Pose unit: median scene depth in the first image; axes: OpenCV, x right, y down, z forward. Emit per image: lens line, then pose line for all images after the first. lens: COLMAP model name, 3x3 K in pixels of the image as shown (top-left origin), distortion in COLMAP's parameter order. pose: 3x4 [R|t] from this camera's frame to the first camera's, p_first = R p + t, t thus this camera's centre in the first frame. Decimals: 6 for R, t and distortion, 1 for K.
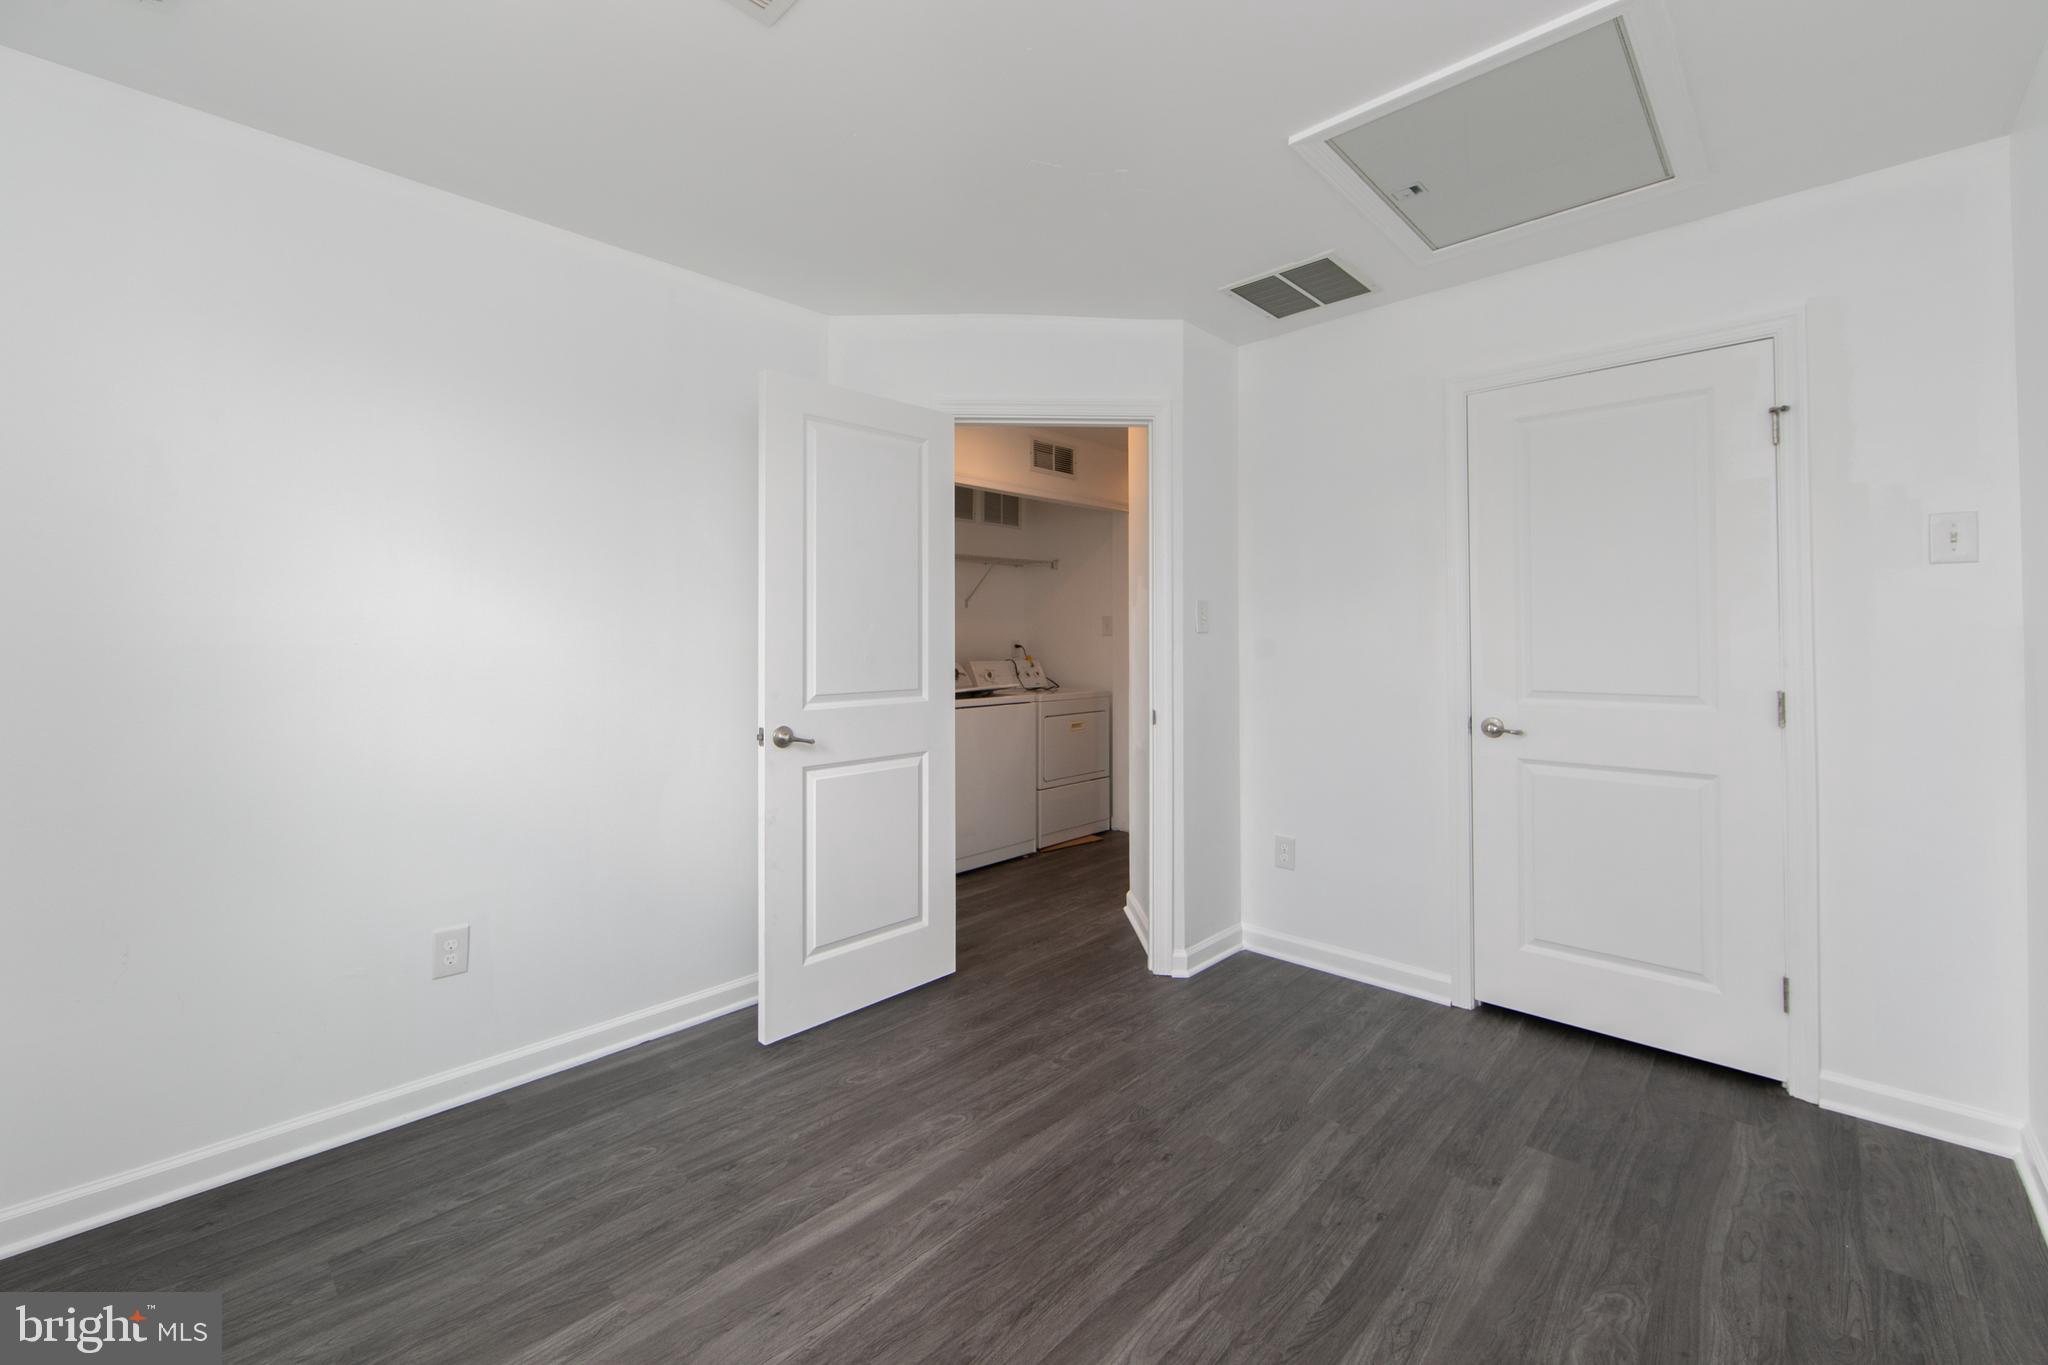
lens RADIAL K [[833.1, 0, 1025.5], [0, 833.1, 636.2], [0, 0, 1]] dist [0.000432, -0.000506]
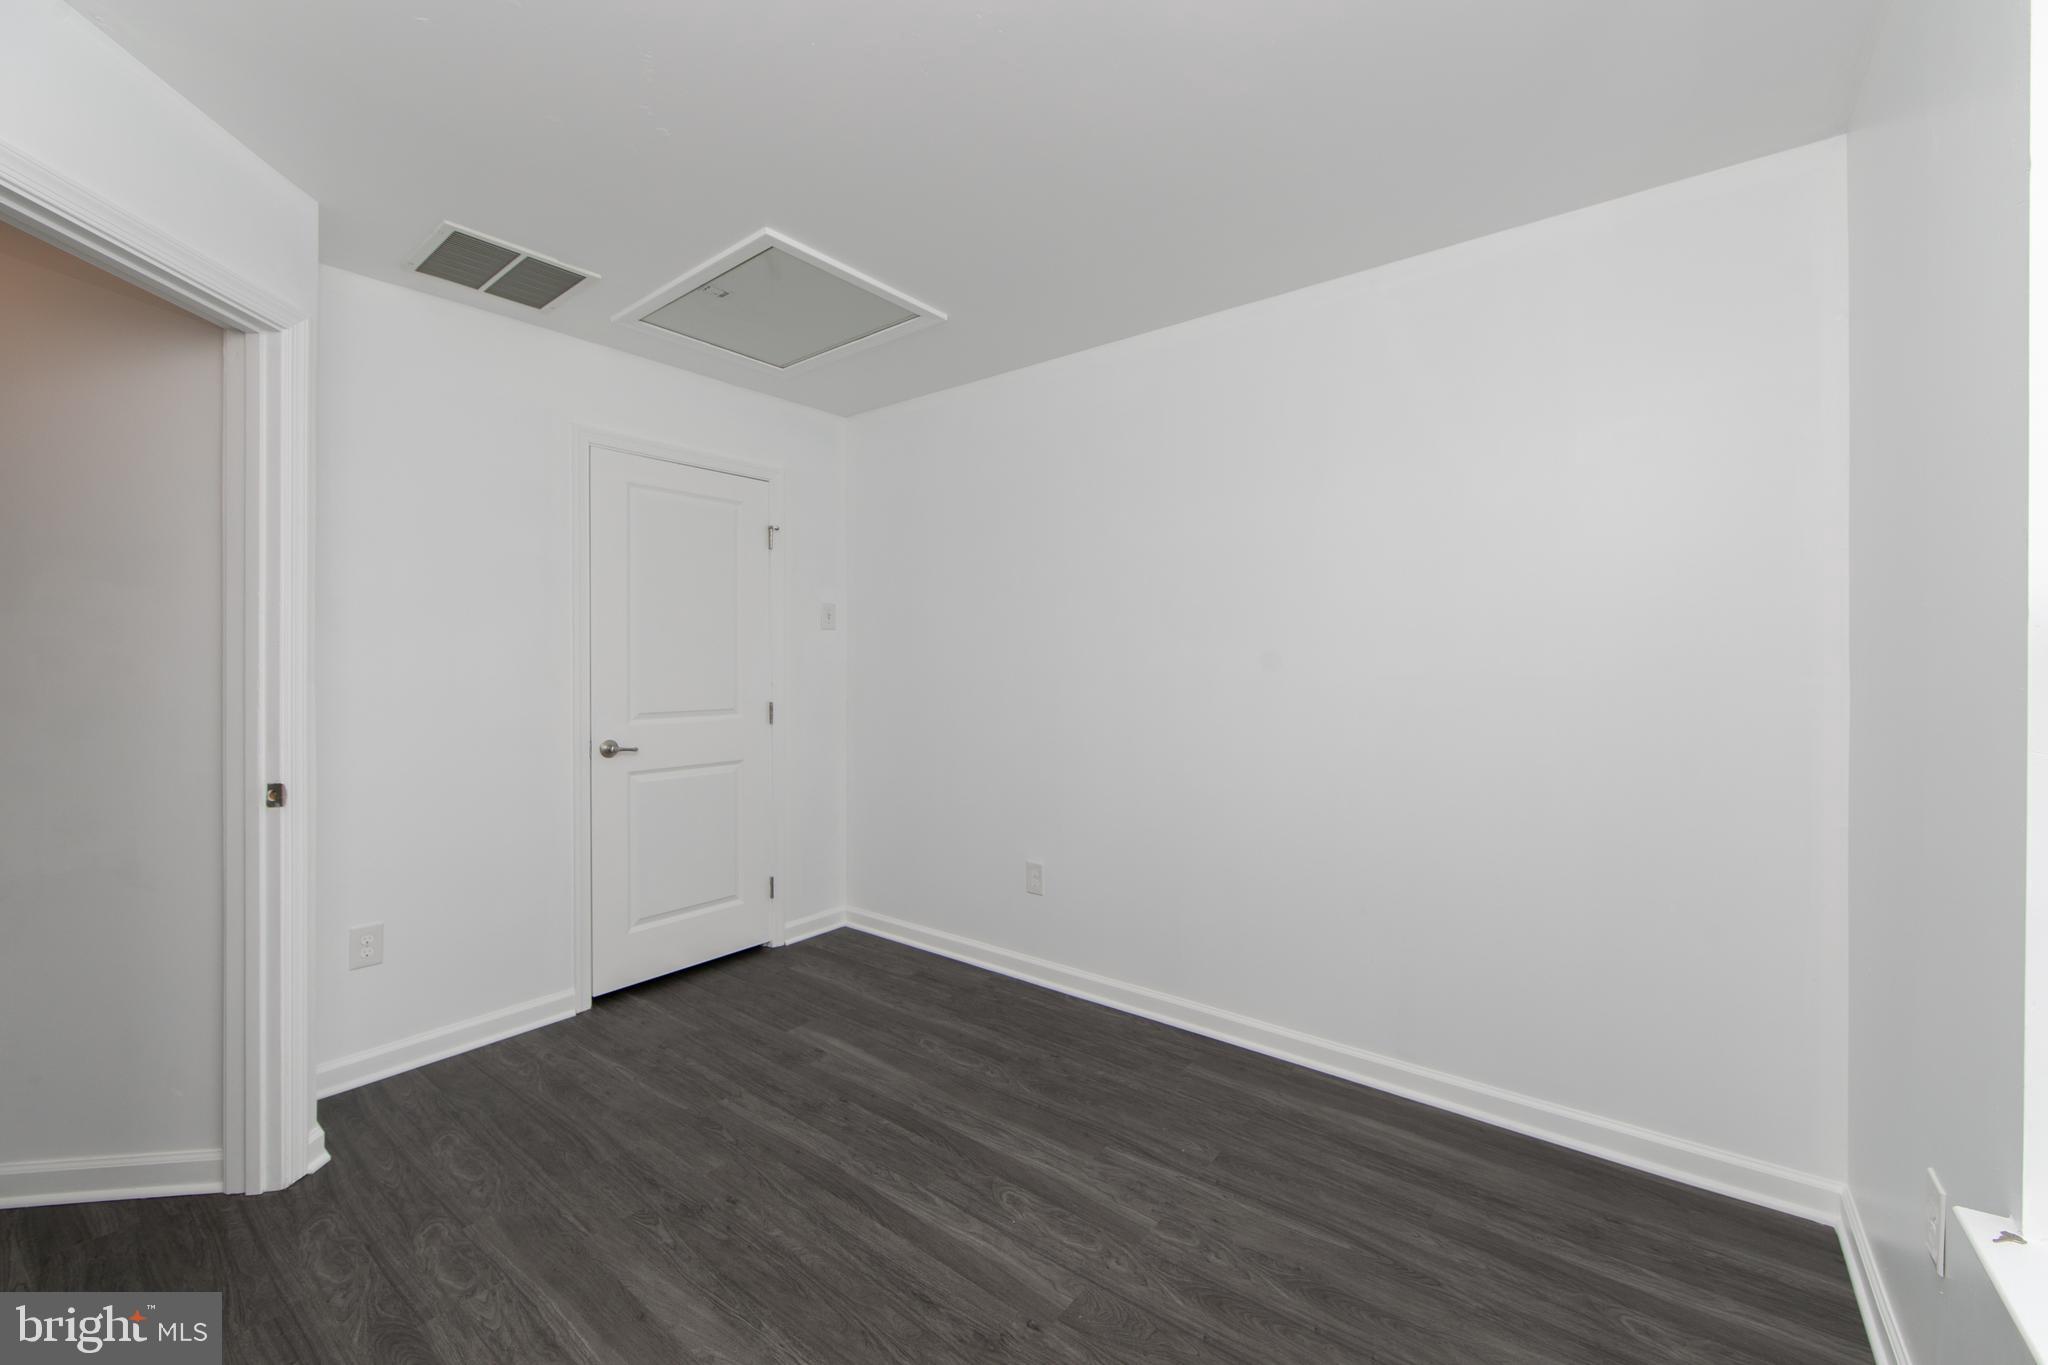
lens RADIAL K [[800.3, 0, 1028.2], [0, 800.3, 678.8], [0, 0, 1]] dist [-0.001044, -0.000340]
pose [[-0.094038, -0.016038, 0.995439, -0.736080], [-0.004608, 0.999867, 0.015674, -0.007323], [-0.995558, -0.003113, -0.094100, 0.688056]]
